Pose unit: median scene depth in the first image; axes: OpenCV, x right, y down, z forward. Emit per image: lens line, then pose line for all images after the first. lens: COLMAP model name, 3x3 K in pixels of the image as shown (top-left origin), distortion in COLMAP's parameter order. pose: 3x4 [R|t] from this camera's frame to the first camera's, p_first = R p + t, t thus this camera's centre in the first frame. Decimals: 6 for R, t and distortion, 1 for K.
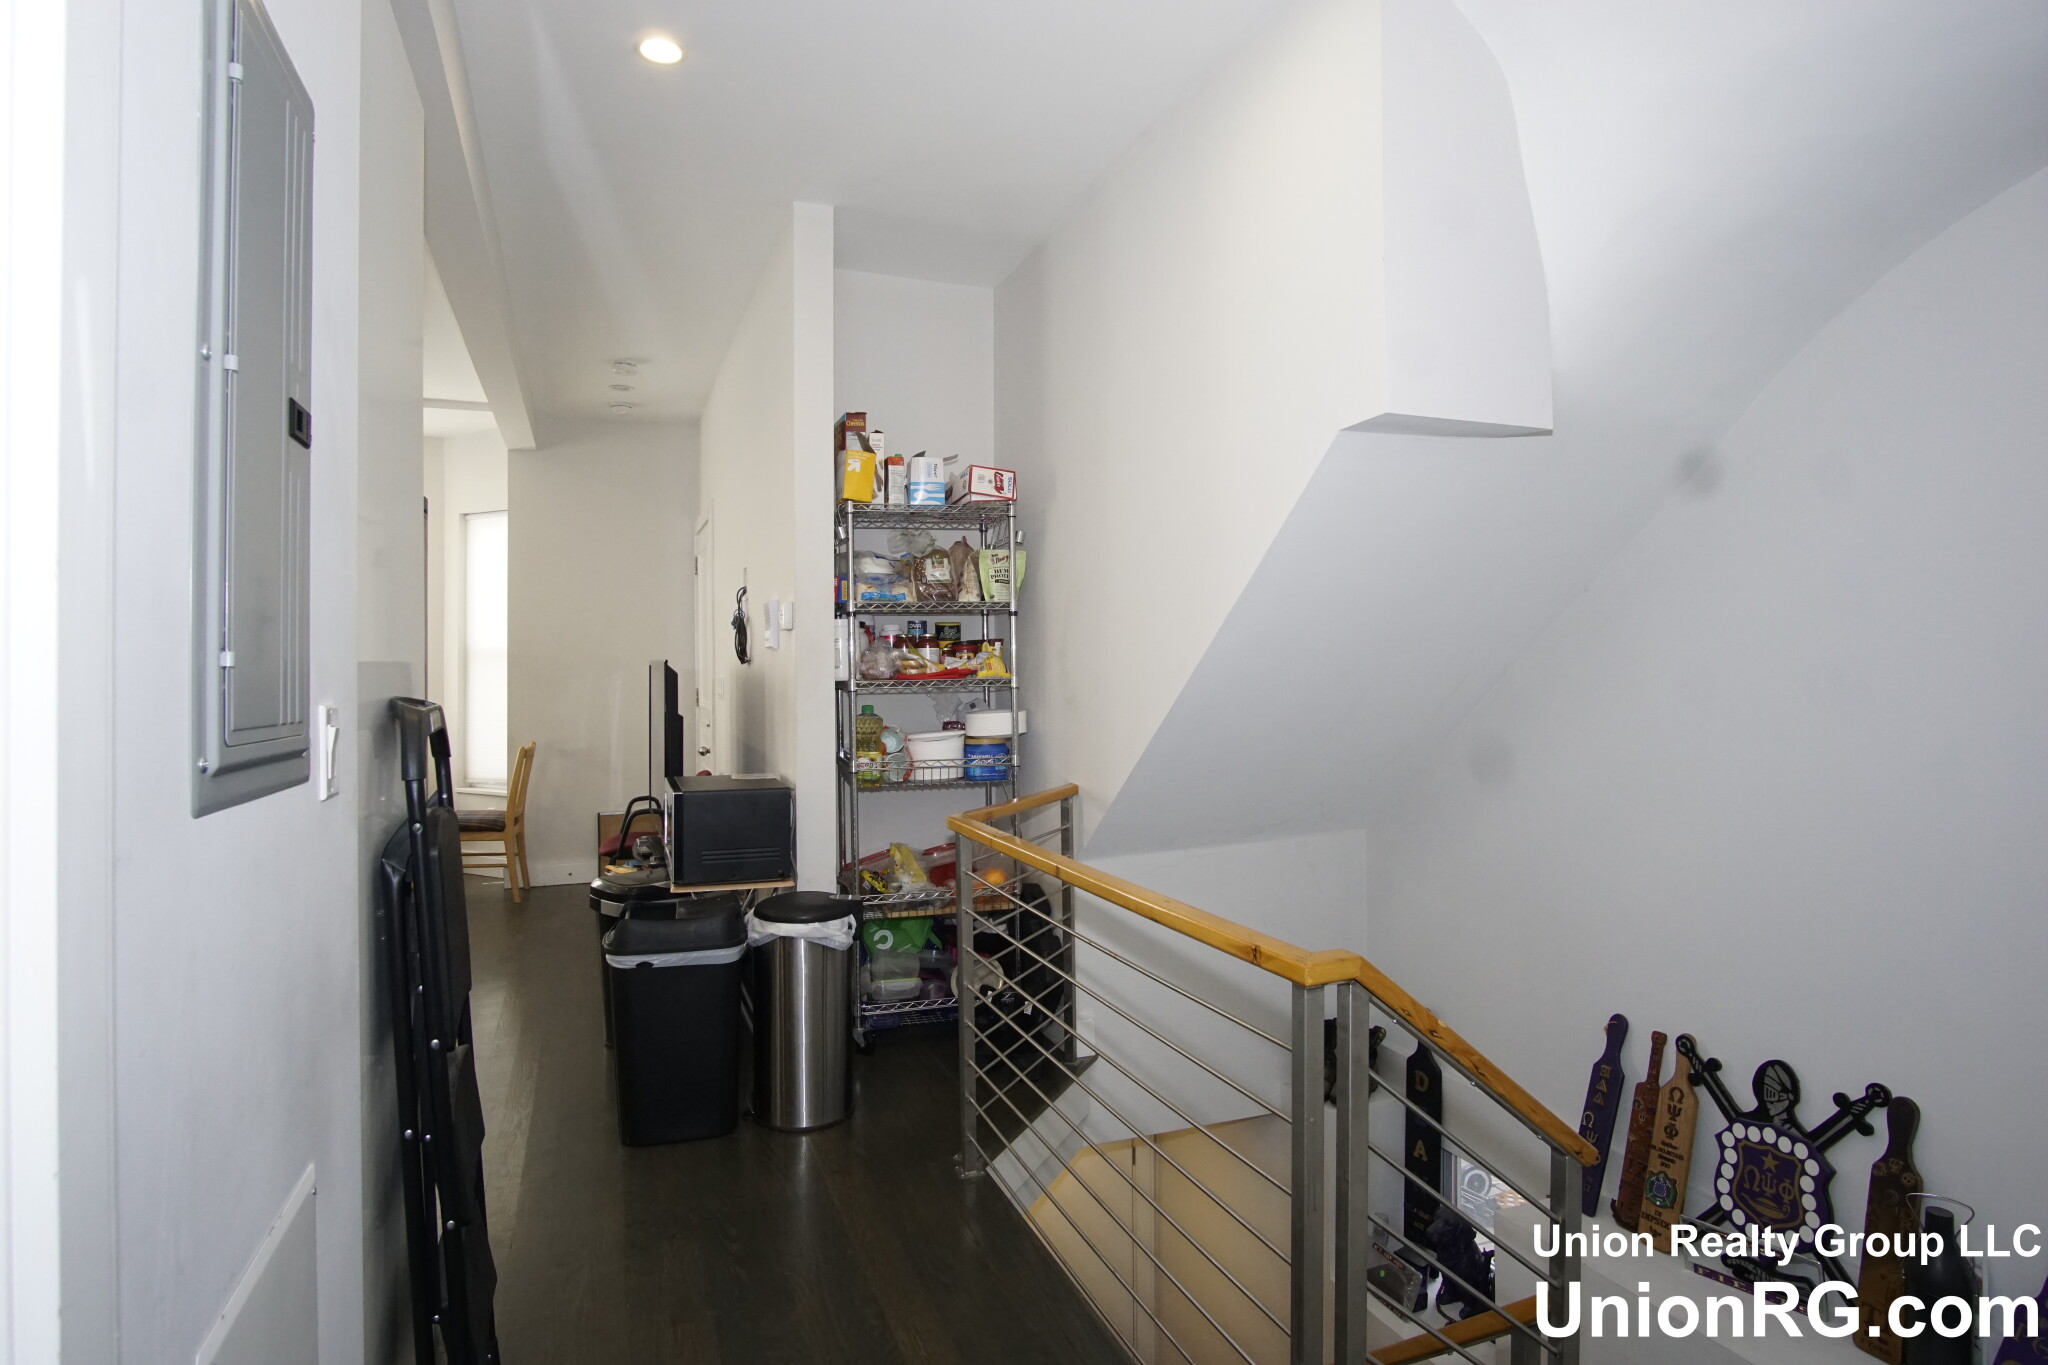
lens RADIAL K [[1100.3, 0, 1023.3], [0, 1100.3, 666.7], [0, 0, 1]] dist [-0.036246, 0.010039]
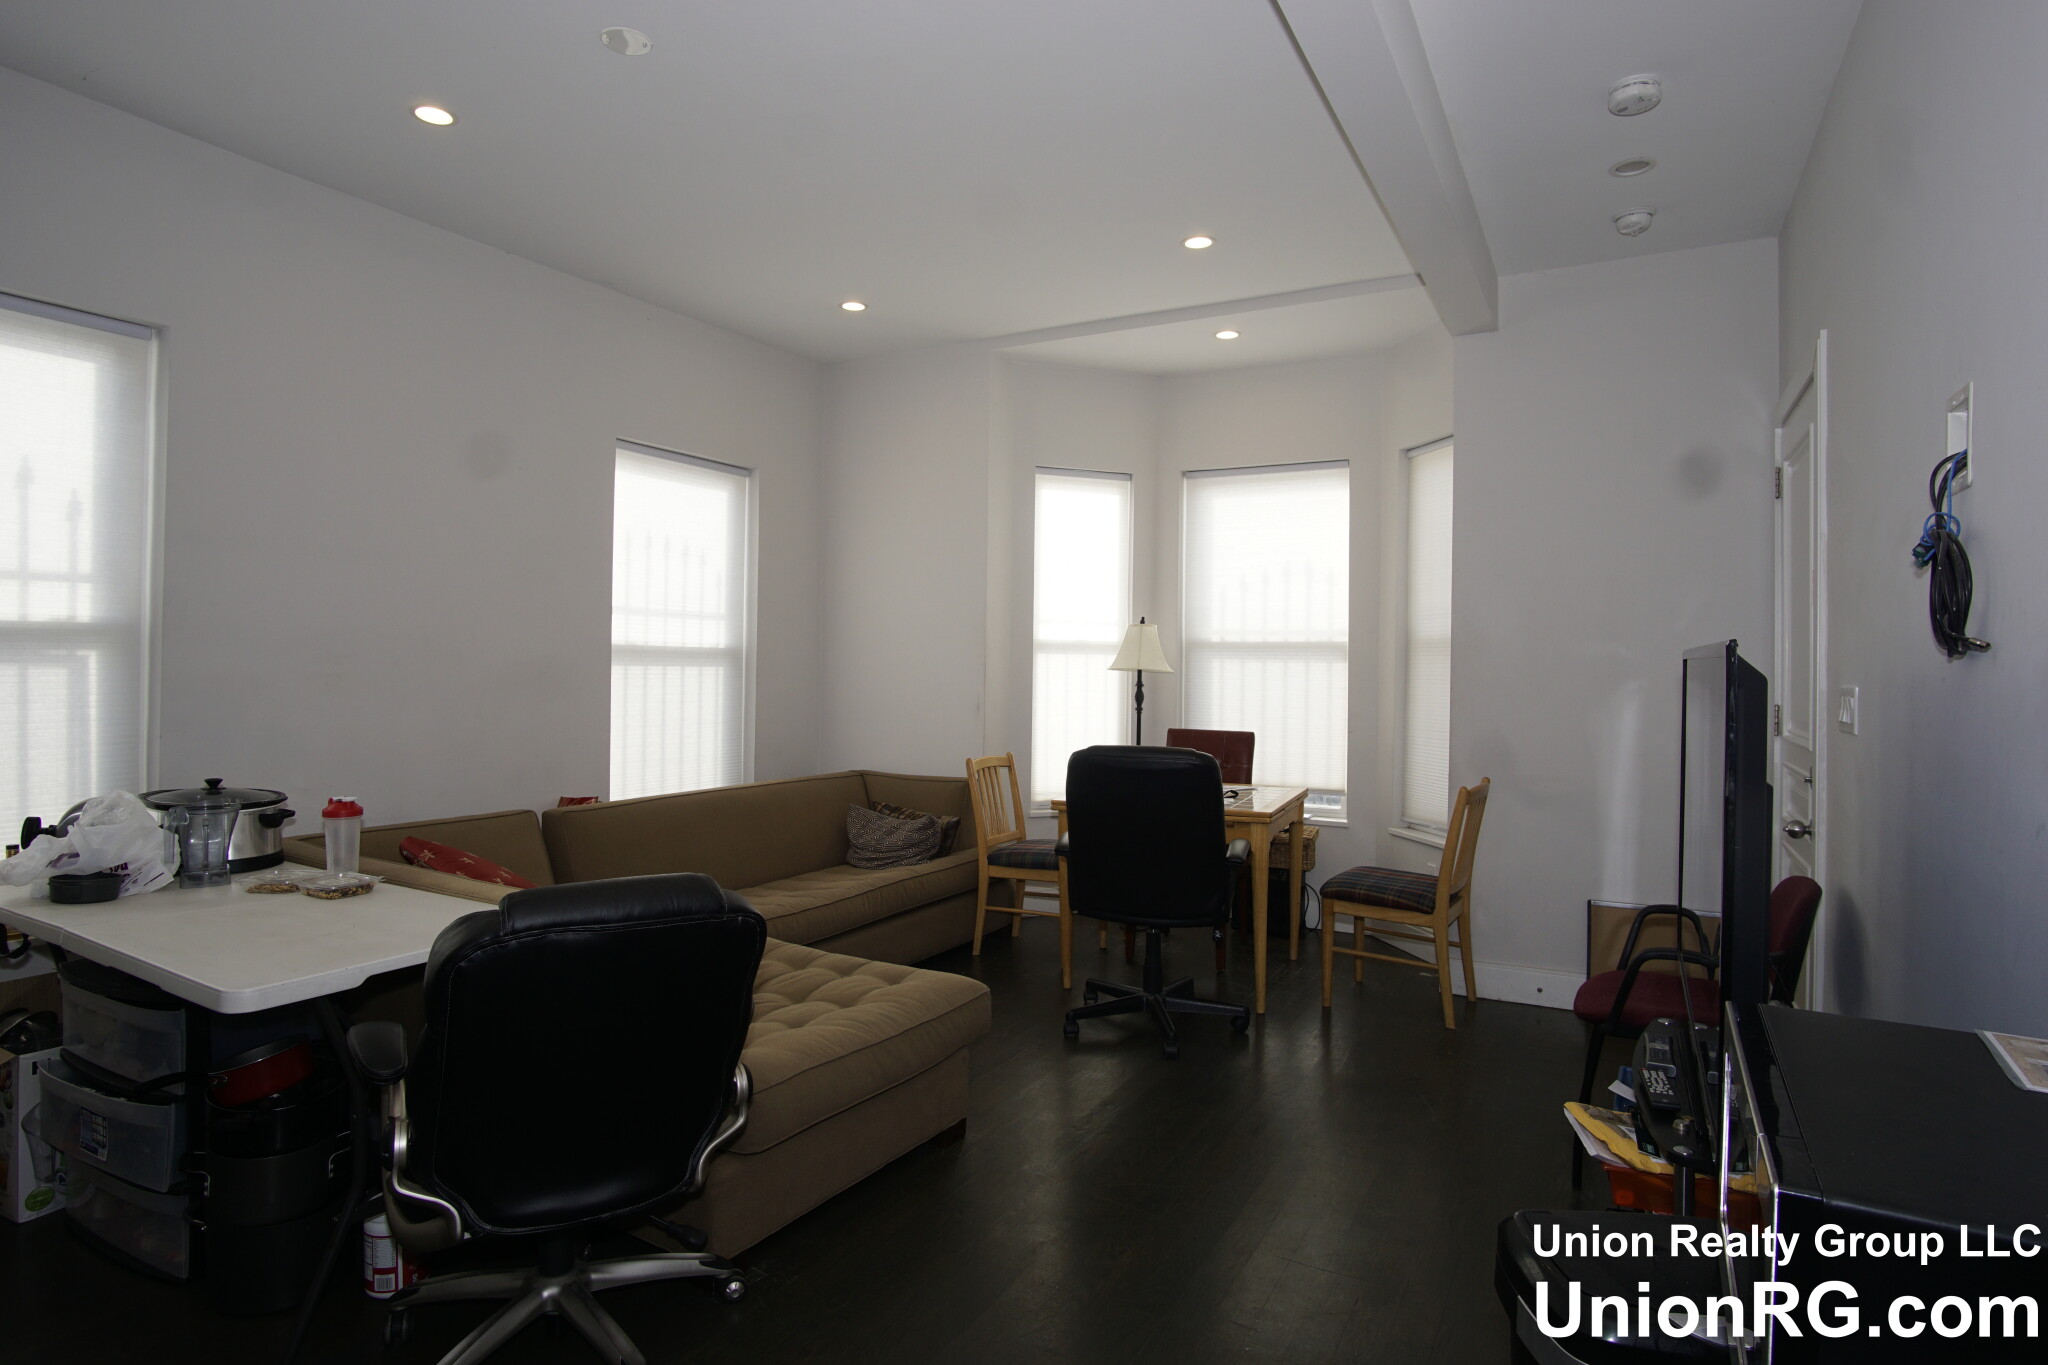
lens RADIAL K [[1100.3, 0, 1023.3], [0, 1100.3, 666.7], [0, 0, 1]] dist [-0.036246, 0.010039]
pose [[0.642319, 0.011657, -0.766349, -0.147707], [-0.008701, 0.999931, 0.007918, -0.000355], [0.766388, 0.001582, 0.642376, 0.432108]]
